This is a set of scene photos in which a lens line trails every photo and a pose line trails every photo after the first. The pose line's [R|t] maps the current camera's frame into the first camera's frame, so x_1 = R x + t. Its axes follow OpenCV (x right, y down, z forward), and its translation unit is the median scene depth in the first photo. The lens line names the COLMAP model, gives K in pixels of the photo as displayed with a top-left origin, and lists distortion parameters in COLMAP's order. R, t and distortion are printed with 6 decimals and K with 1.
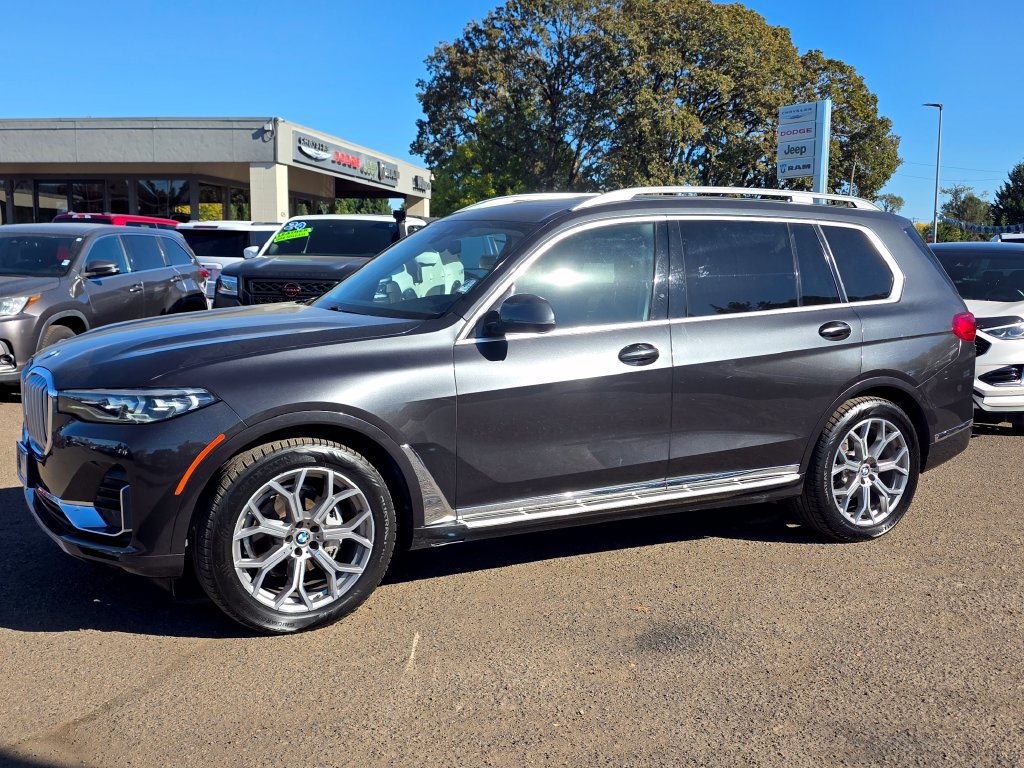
lens RADIAL K [[1084.0, 0, 510.7], [0, 1084.0, 401.6], [0, 0, 1]] dist [0.102152, -0.179006]
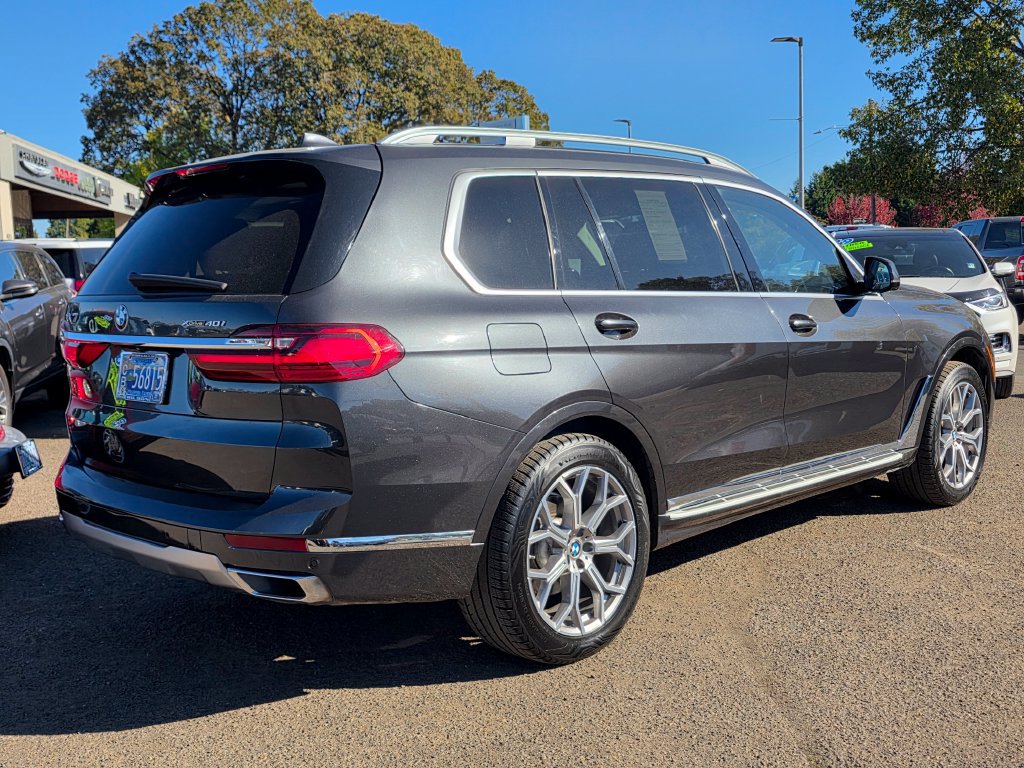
lens RADIAL K [[1083.9, 0, 505.4], [0, 1083.9, 382.9], [0, 0, 1]] dist [0.094718, -0.154576]
pose [[0.955080, -0.072838, 0.287257, -0.087593], [0.082115, 0.996415, -0.020364, -0.000491], [-0.284744, 0.043038, 0.957637, 0.028733]]
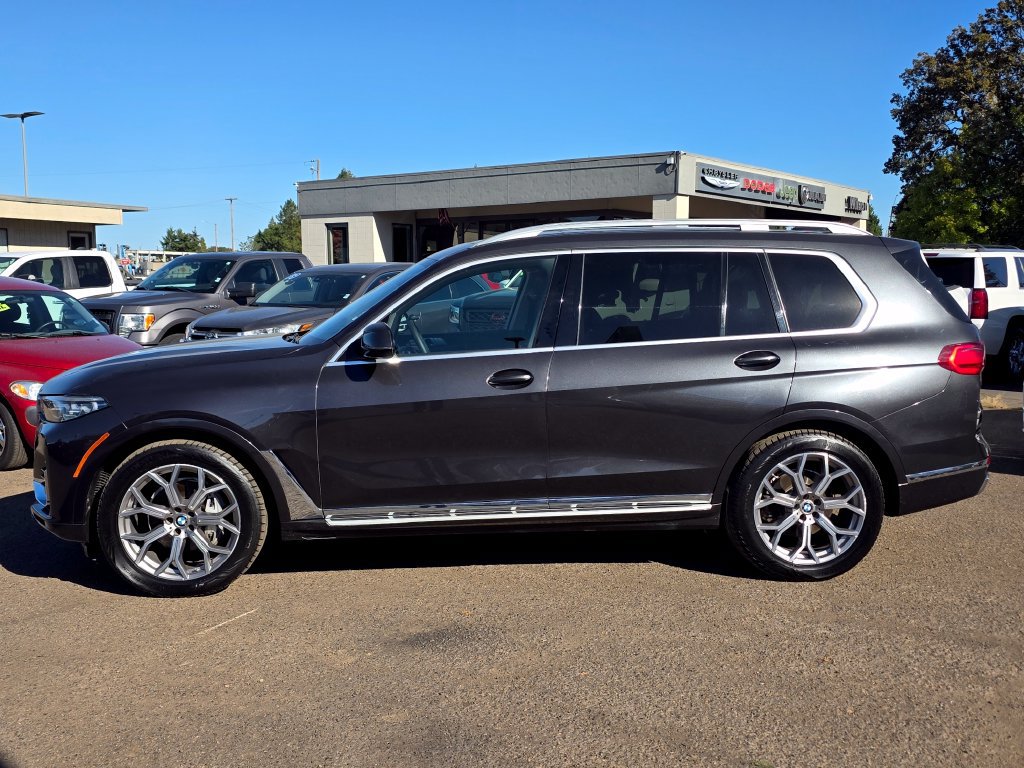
lens RADIAL K [[1083.9, 0, 505.4], [0, 1083.9, 382.9], [0, 0, 1]] dist [0.094718, -0.154576]
pose [[0.903312, 0.023202, -0.428356, 0.084487], [-0.040362, 0.998704, -0.031020, -0.000902], [0.427081, 0.045310, 0.903077, 0.003866]]
